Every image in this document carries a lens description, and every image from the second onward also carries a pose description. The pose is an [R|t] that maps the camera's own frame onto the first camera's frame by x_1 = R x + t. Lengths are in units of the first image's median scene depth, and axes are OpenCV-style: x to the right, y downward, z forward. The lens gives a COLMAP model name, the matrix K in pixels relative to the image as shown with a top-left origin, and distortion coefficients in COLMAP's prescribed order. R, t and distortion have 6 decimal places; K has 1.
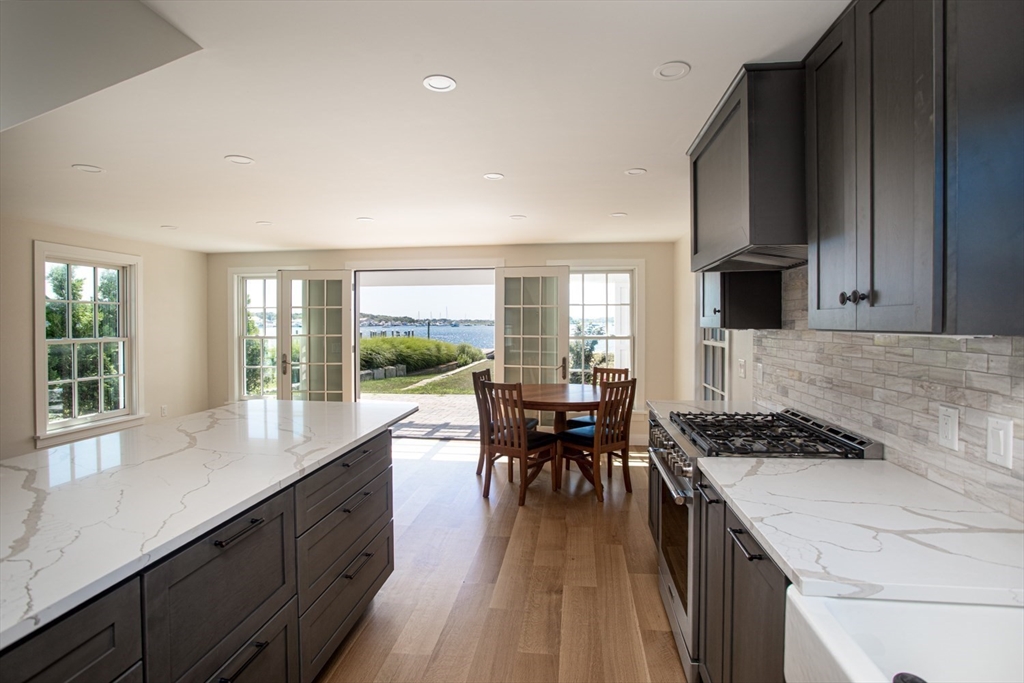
lens RADIAL K [[509.5, 0, 510.4], [0, 509.5, 308.6], [0, 0, 1]] dist [-0.048506, 0.000948]
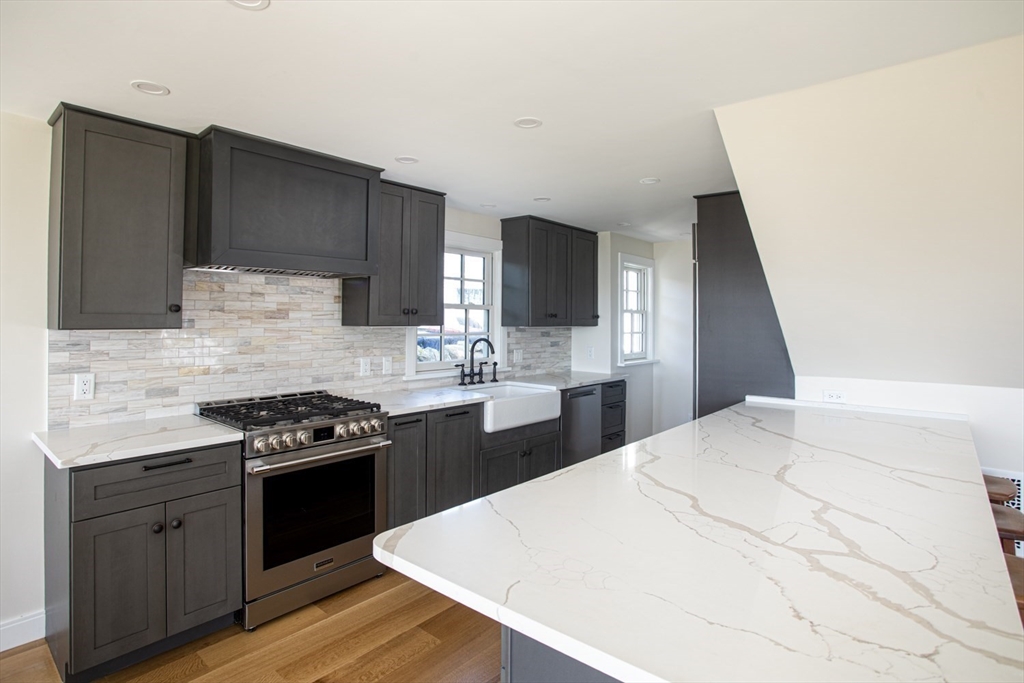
lens RADIAL K [[536.9, 0, 507.7], [0, 536.9, 306.6], [0, 0, 1]] dist [-0.037501, 0.000608]
pose [[-0.836588, 0.009123, 0.547756, -0.398973], [-0.019903, 0.998695, -0.047031, 0.024149], [-0.547470, -0.050247, -0.835315, 1.047128]]
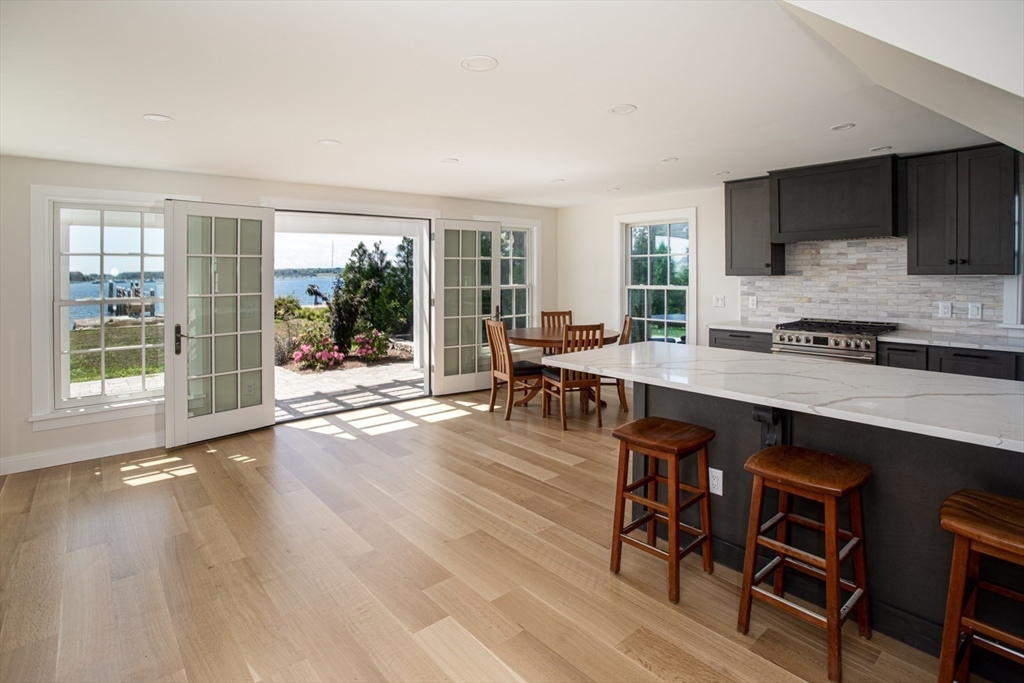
lens RADIAL K [[513.3, 0, 518.2], [0, 513.3, 285.0], [0, 0, 1]] dist [-0.024846, 0.000458]
pose [[0.665347, -0.022247, 0.746203, -1.045996], [-0.012359, 0.999091, 0.040806, 0.007981], [-0.746432, -0.036373, 0.664467, 0.347908]]
